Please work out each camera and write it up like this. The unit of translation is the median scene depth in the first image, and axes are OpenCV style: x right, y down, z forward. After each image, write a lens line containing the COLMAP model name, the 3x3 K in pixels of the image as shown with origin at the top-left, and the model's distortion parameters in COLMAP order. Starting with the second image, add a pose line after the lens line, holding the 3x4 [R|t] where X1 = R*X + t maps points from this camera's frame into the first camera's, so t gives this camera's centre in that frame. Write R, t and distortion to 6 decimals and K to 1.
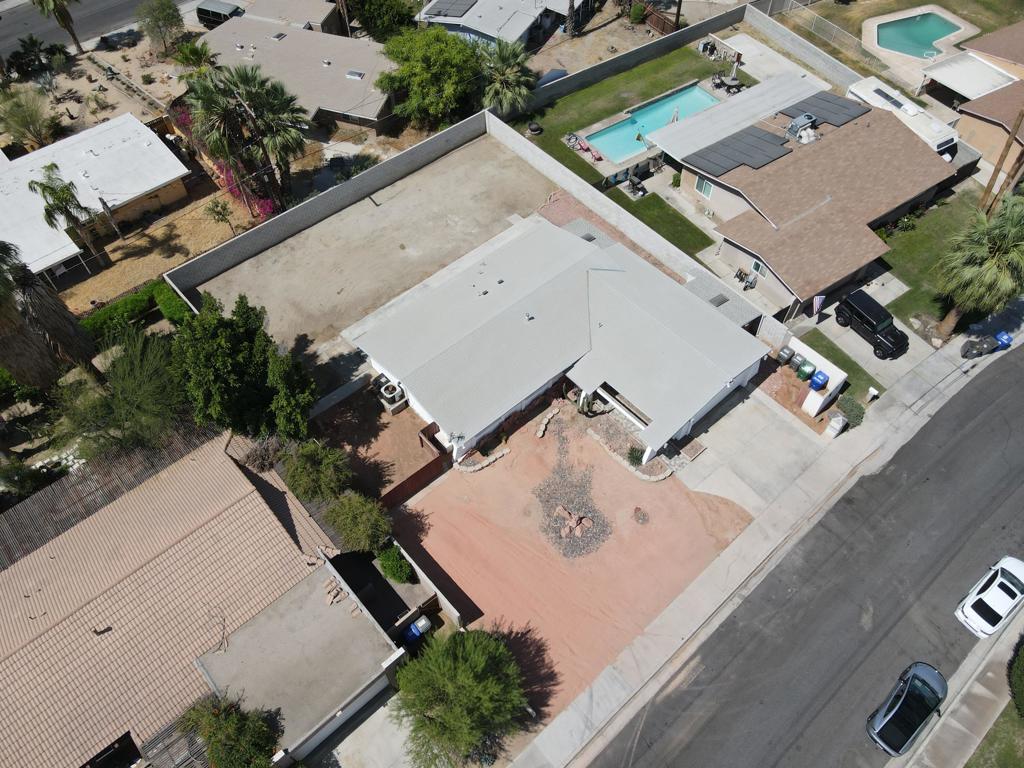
lens RADIAL K [[753.4, 0, 506.3], [0, 753.4, 381.4], [0, 0, 1]] dist [0.018366, -0.005072]
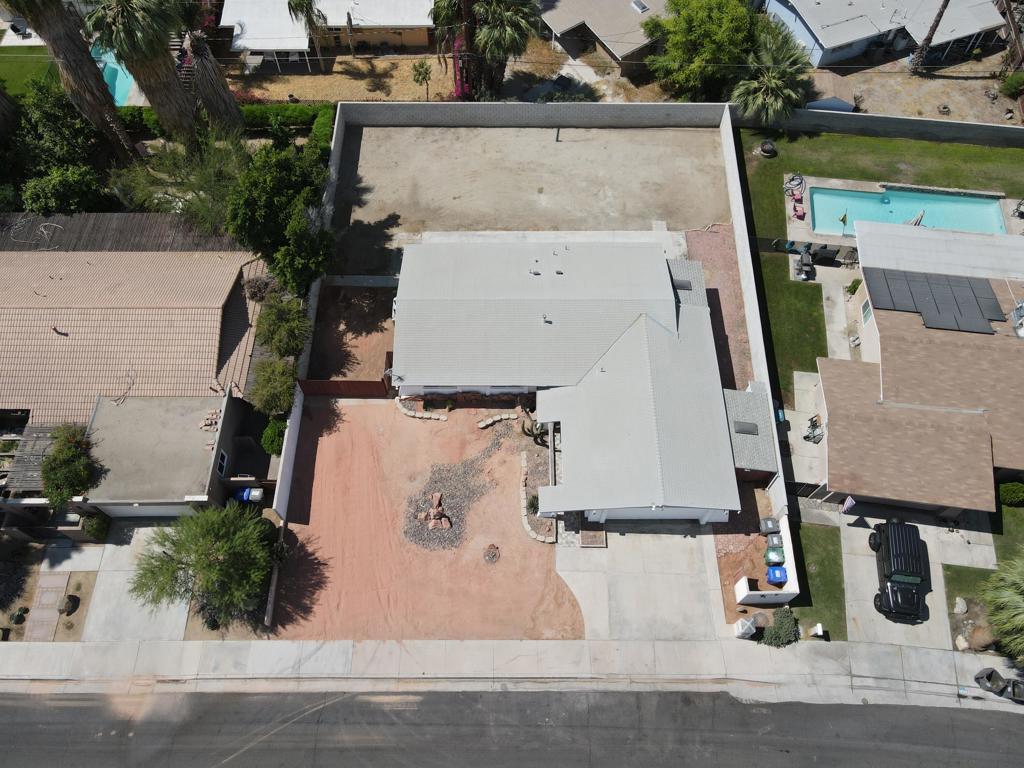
lens RADIAL K [[753.4, 0, 506.3], [0, 753.4, 381.4], [0, 0, 1]] dist [0.018366, -0.005072]
pose [[0.743865, 0.581447, -0.329522, 0.330850], [-0.536096, 0.813534, 0.225308, -0.197109], [0.399082, 0.009057, 0.916871, 0.109584]]
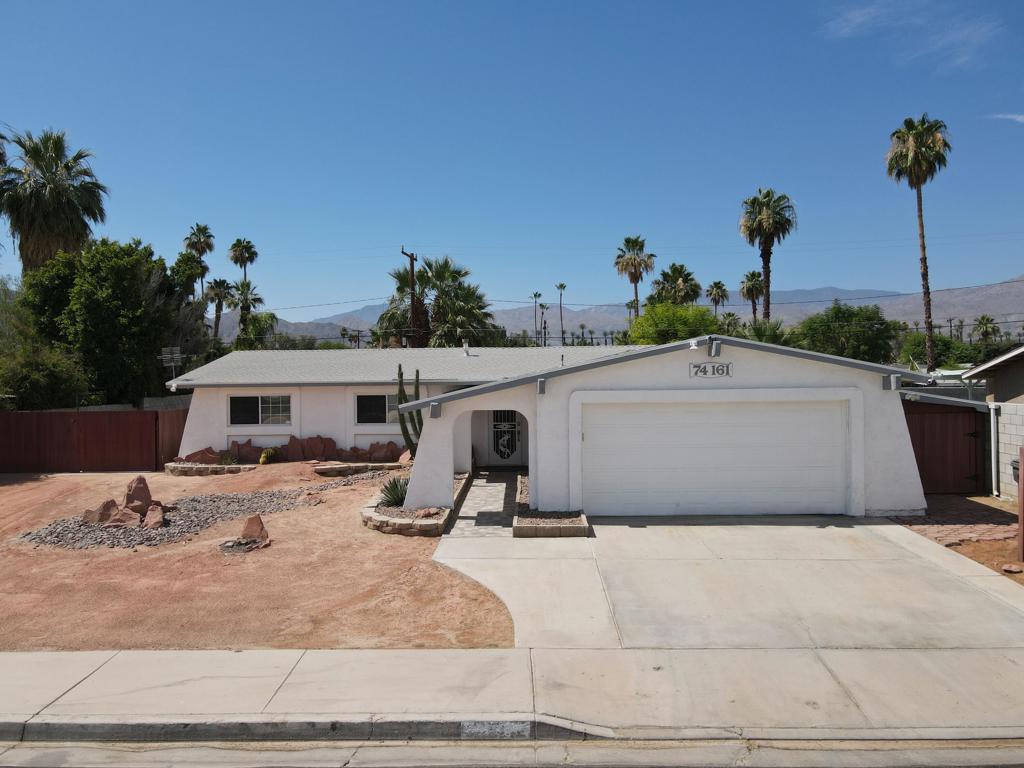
lens RADIAL K [[753.4, 0, 506.3], [0, 753.4, 381.4], [0, 0, 1]] dist [0.018366, -0.005072]
pose [[0.724160, 0.007528, -0.689591, 0.414936], [-0.550558, 0.608488, -0.571514, 0.225633], [0.415305, 0.793528, 0.444787, 0.738974]]
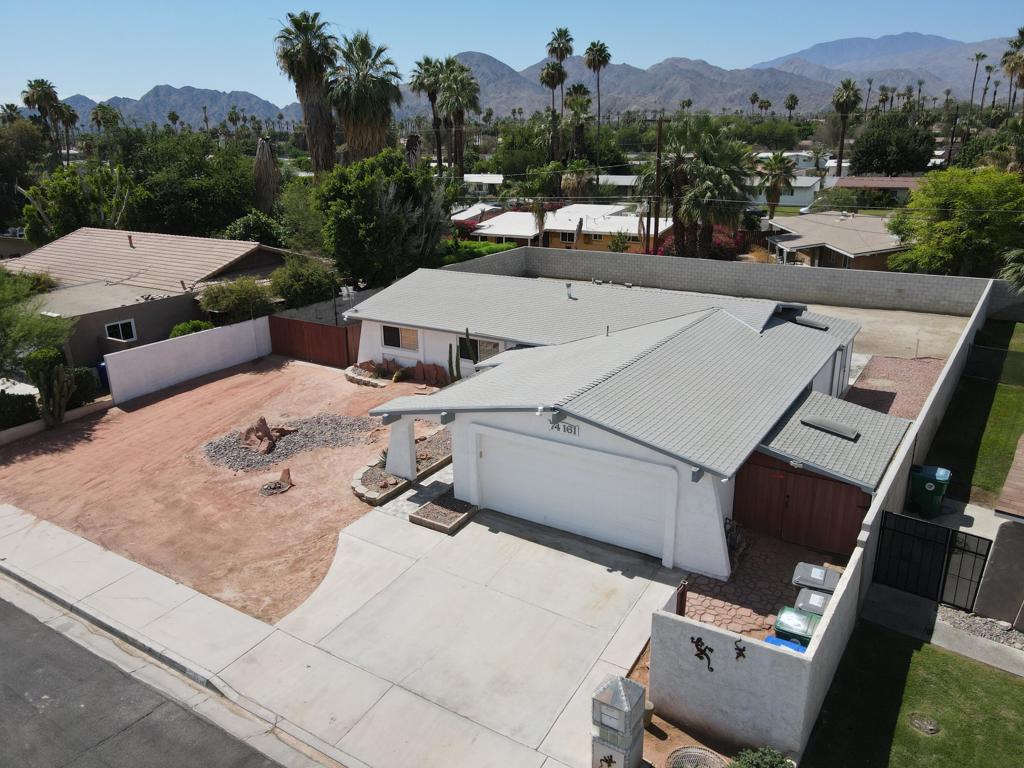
lens RADIAL K [[753.4, 0, 506.3], [0, 753.4, 381.4], [0, 0, 1]] dist [0.018366, -0.005072]
pose [[0.264816, 0.302535, -0.915612, 0.594329], [-0.764635, 0.644411, -0.008224, 0.010427], [0.587543, 0.702287, 0.401979, 0.722164]]
